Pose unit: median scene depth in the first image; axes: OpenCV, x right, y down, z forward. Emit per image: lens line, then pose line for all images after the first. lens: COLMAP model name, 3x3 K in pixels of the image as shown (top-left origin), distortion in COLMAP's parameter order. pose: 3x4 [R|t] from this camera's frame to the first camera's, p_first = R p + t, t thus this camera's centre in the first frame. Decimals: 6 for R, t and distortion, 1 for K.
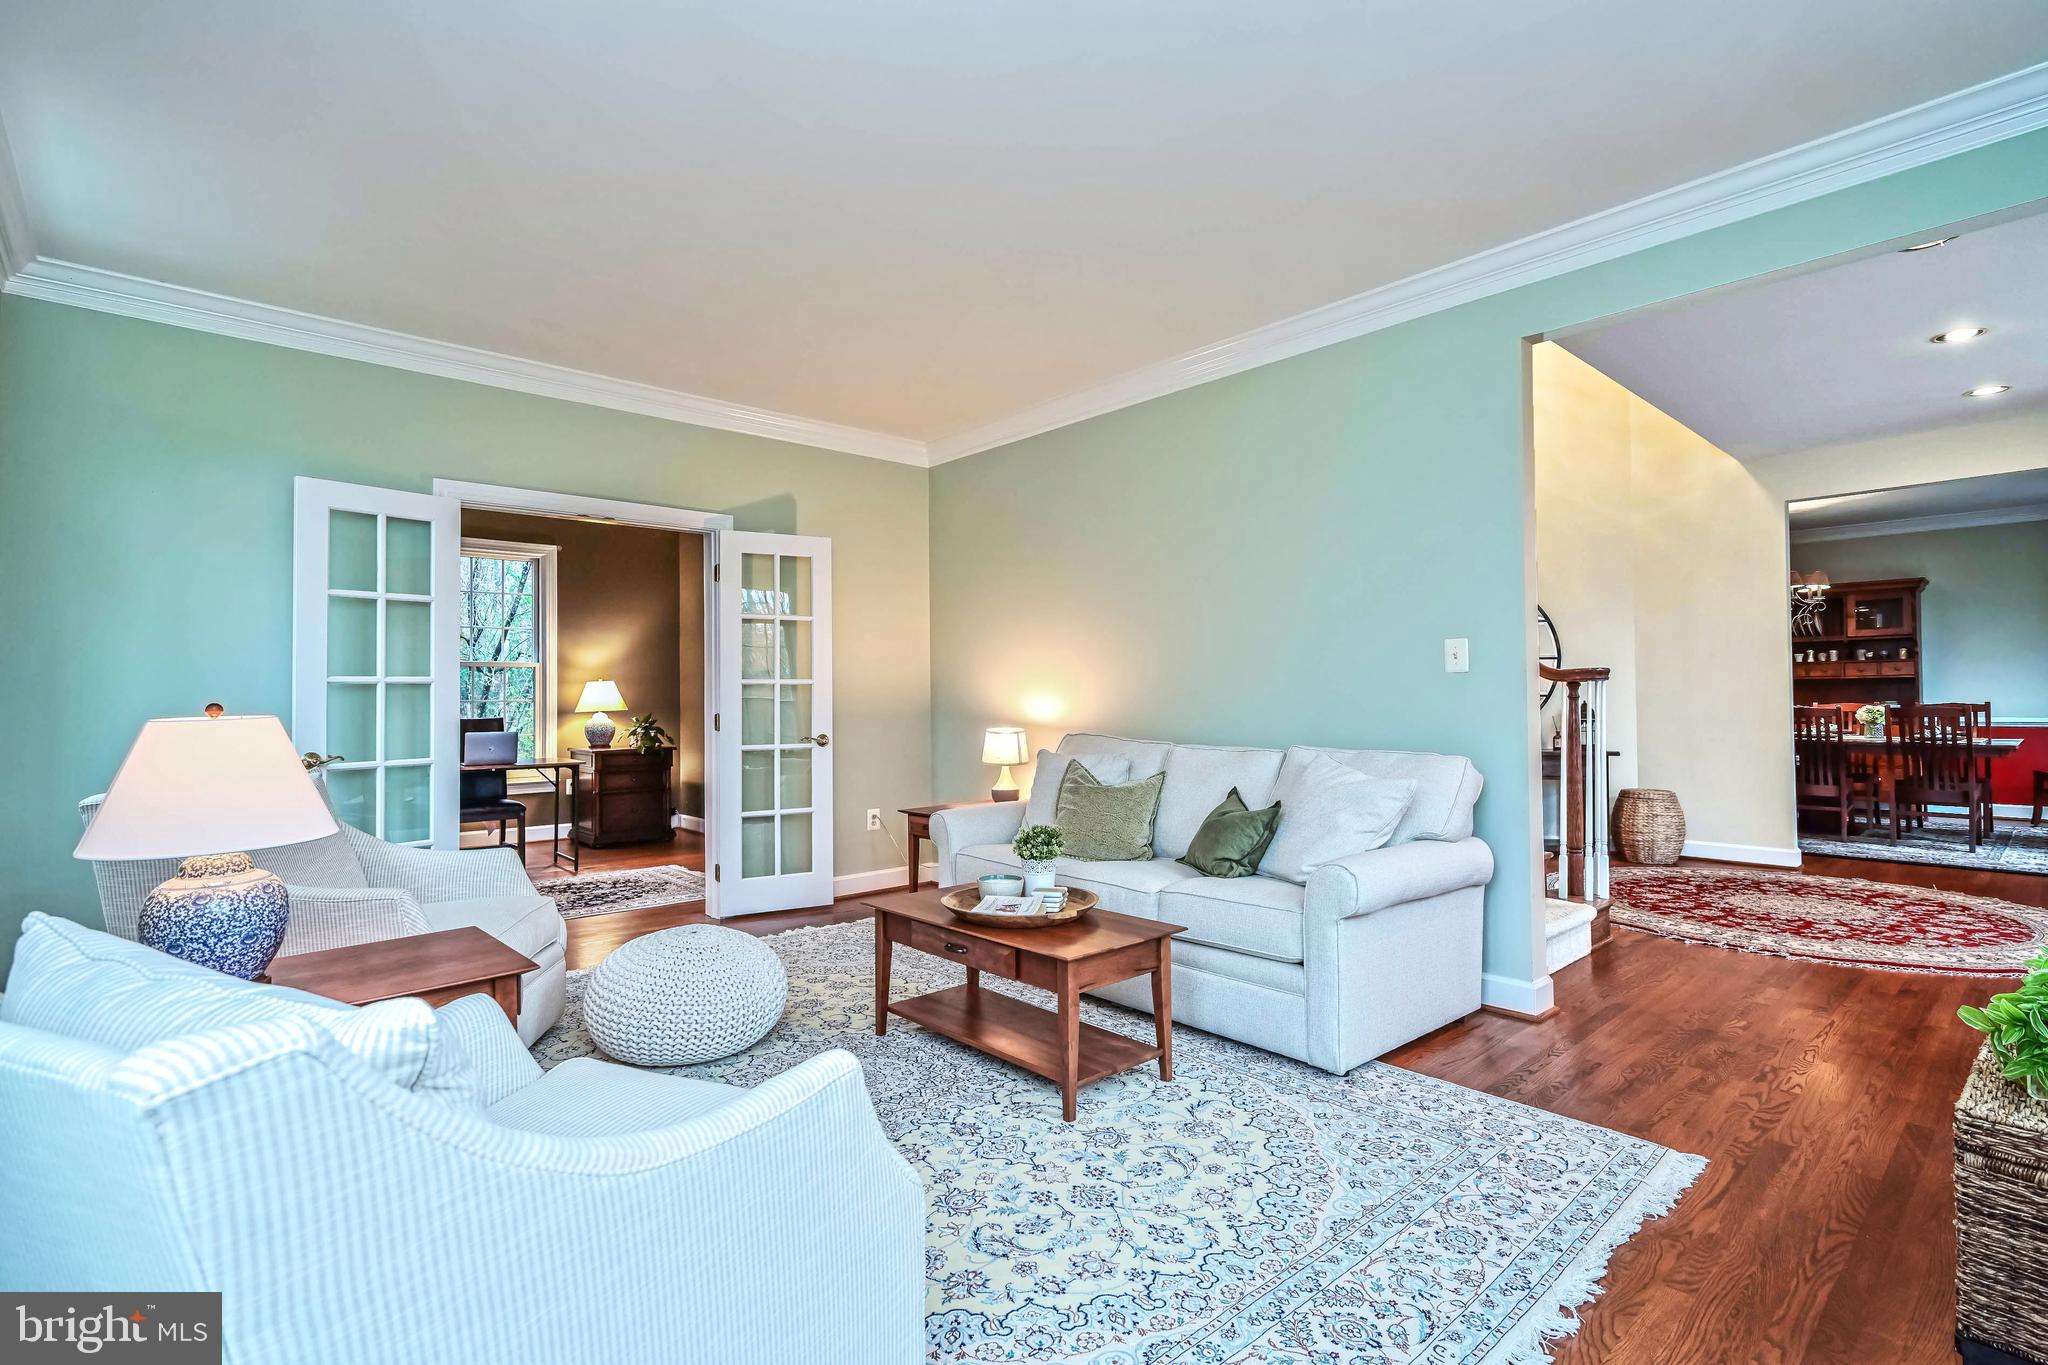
lens RADIAL K [[961.2, 0, 988.1], [0, 961.2, 704.3], [0, 0, 1]] dist [-0.003819, -0.000033]
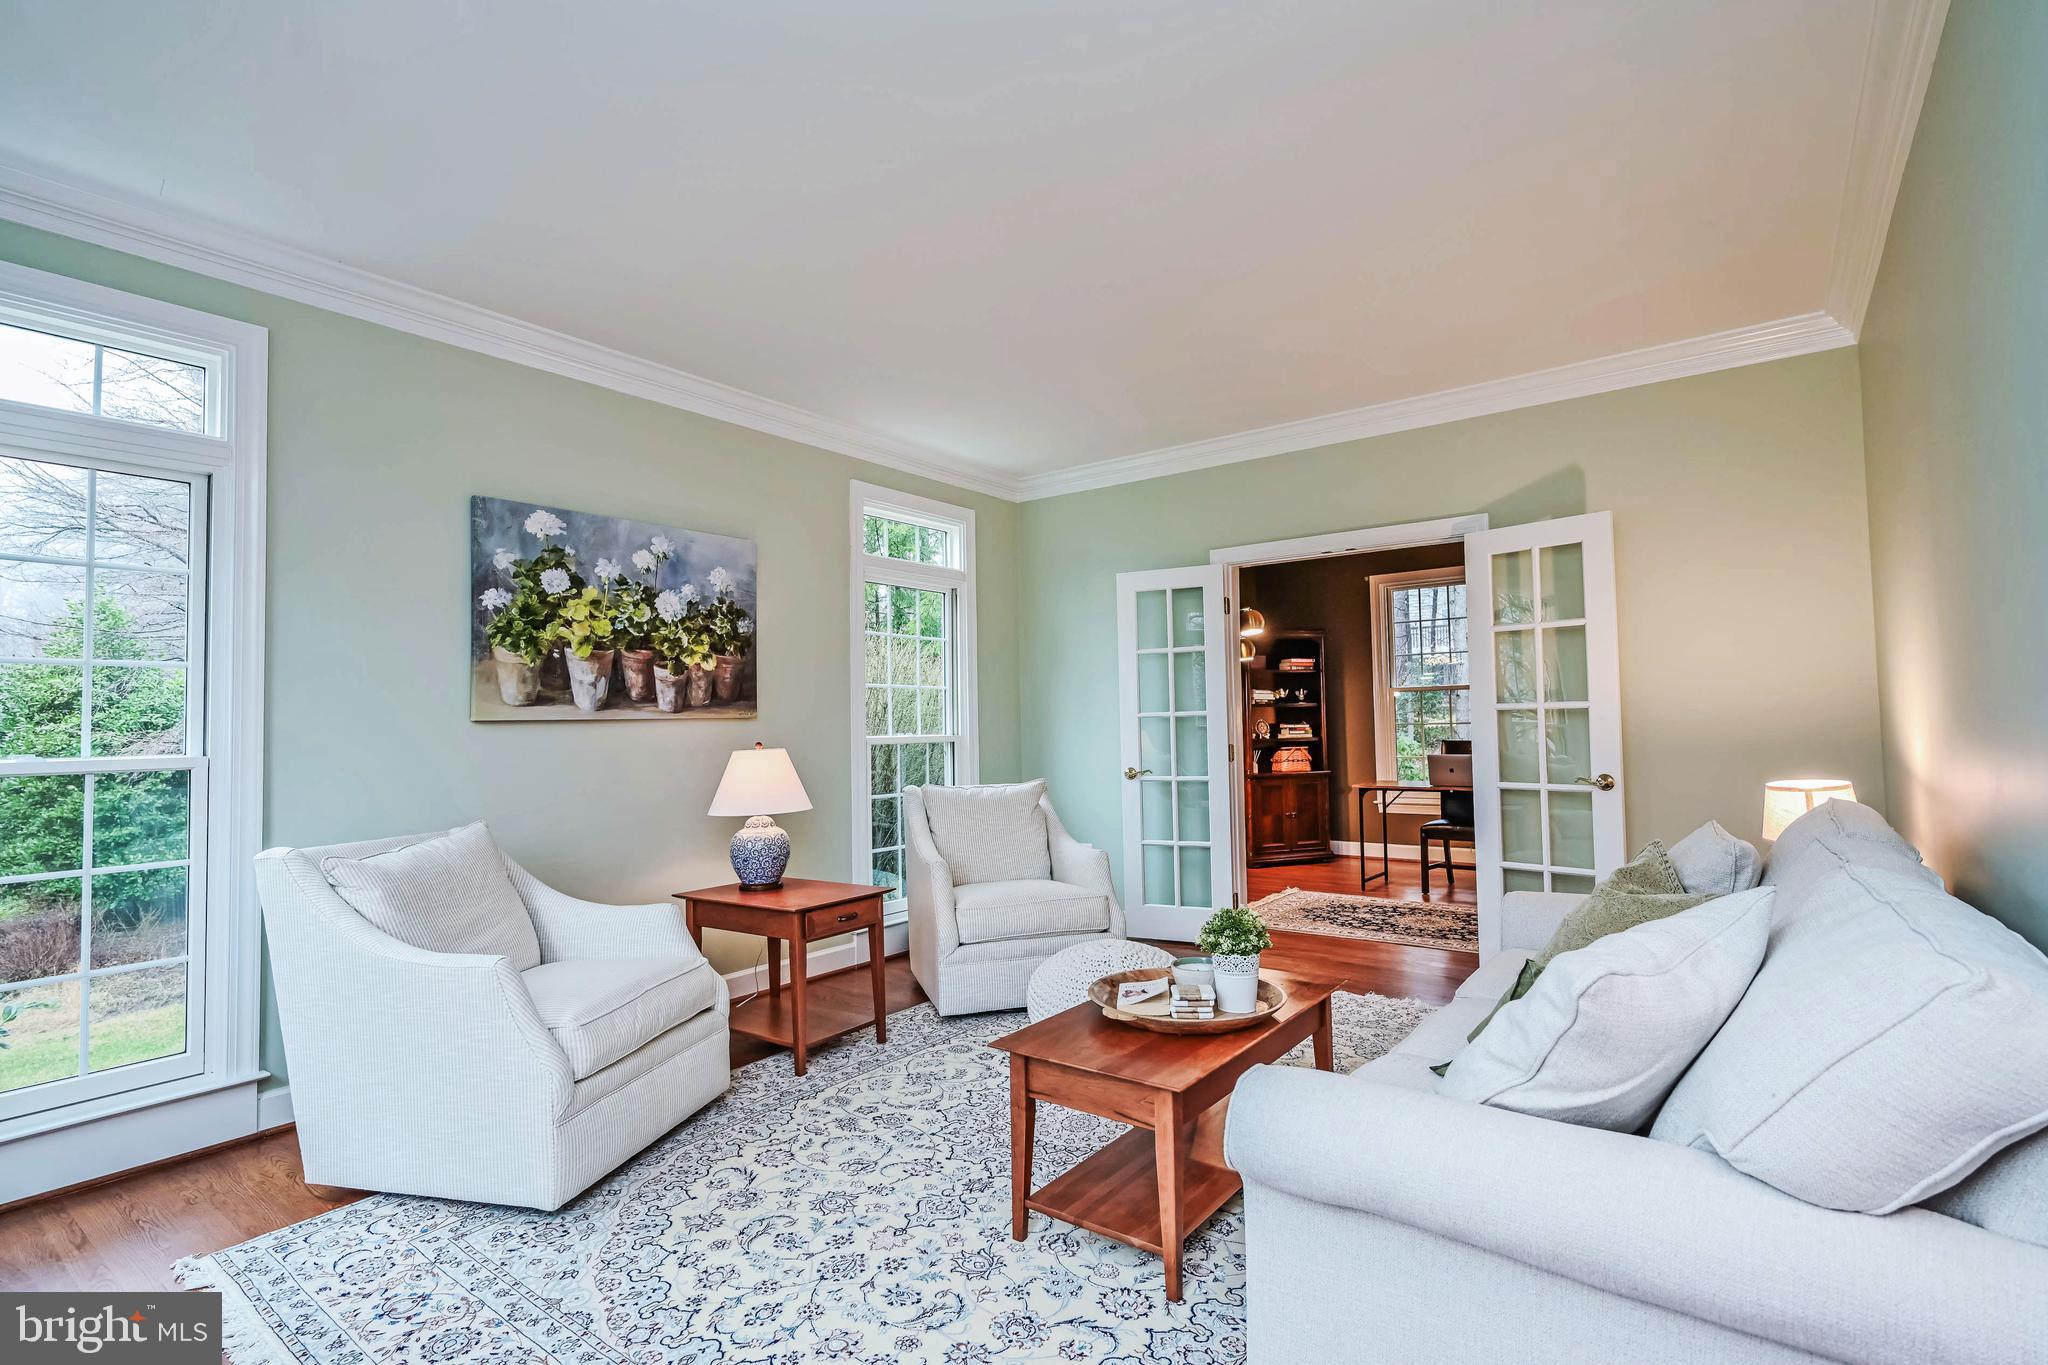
lens RADIAL K [[961.2, 0, 1032.4], [0, 961.2, 683.5], [0, 0, 1]] dist [-0.003819, -0.000033]
pose [[0.213617, -0.045178, -0.975872, 0.931248], [0.004811, 0.998967, -0.045194, -0.014849], [0.976906, 0.004959, 0.213614, 0.830175]]
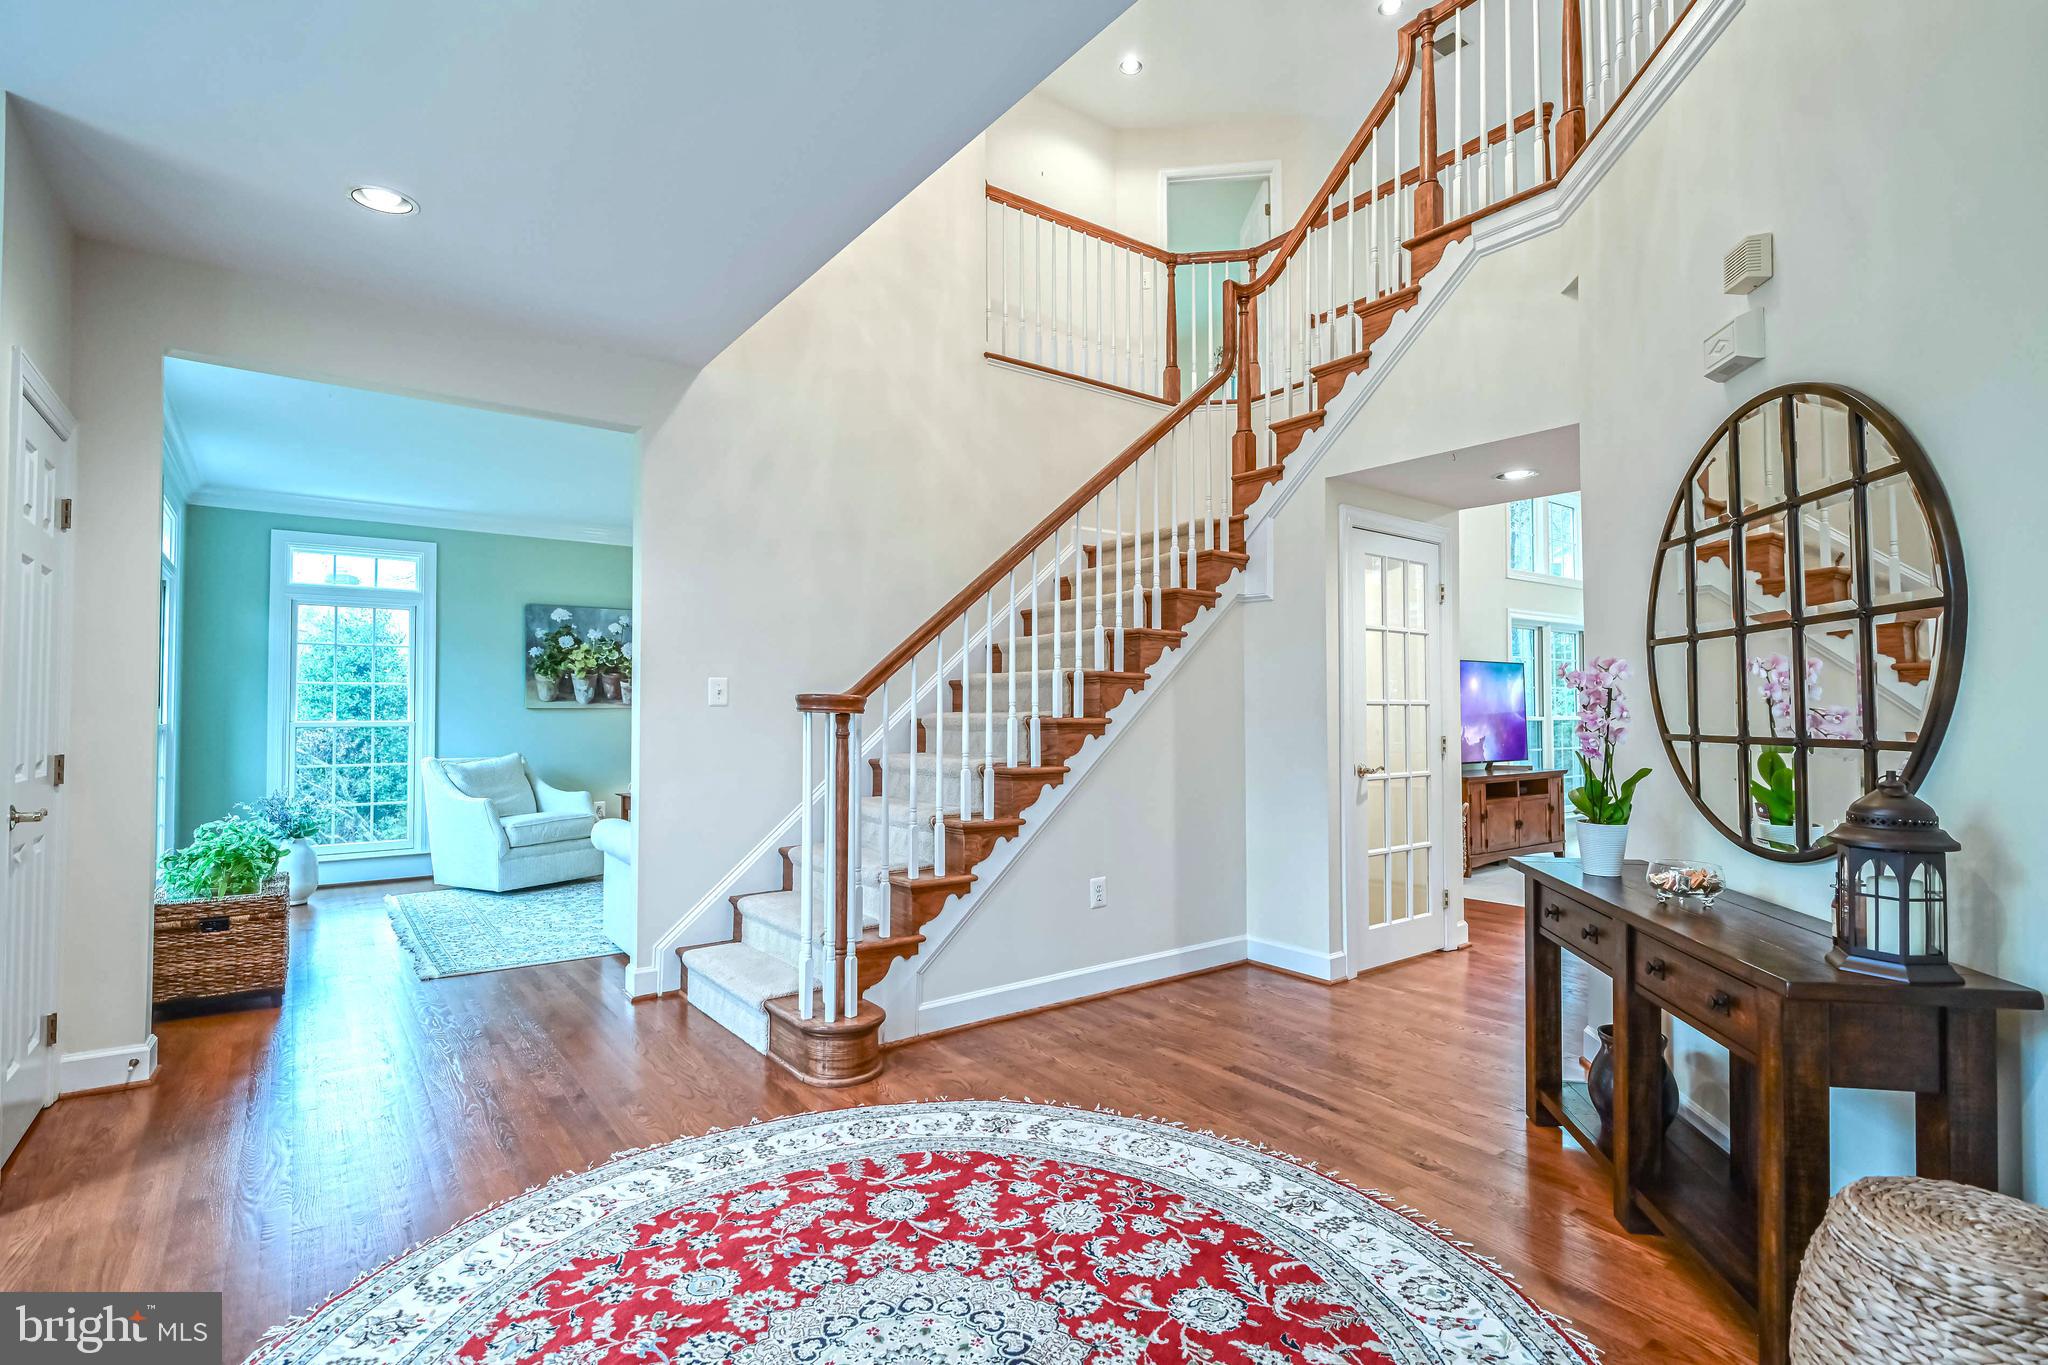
lens RADIAL K [[961.2, 0, 1021.3], [0, 961.2, 681.9], [0, 0, 1]] dist [-0.003819, -0.000033]
pose [[-0.076270, -0.037862, -0.996368, 2.196137], [-0.008502, 0.999267, -0.037321, -0.010797], [0.997051, 0.005624, -0.076536, 2.026648]]
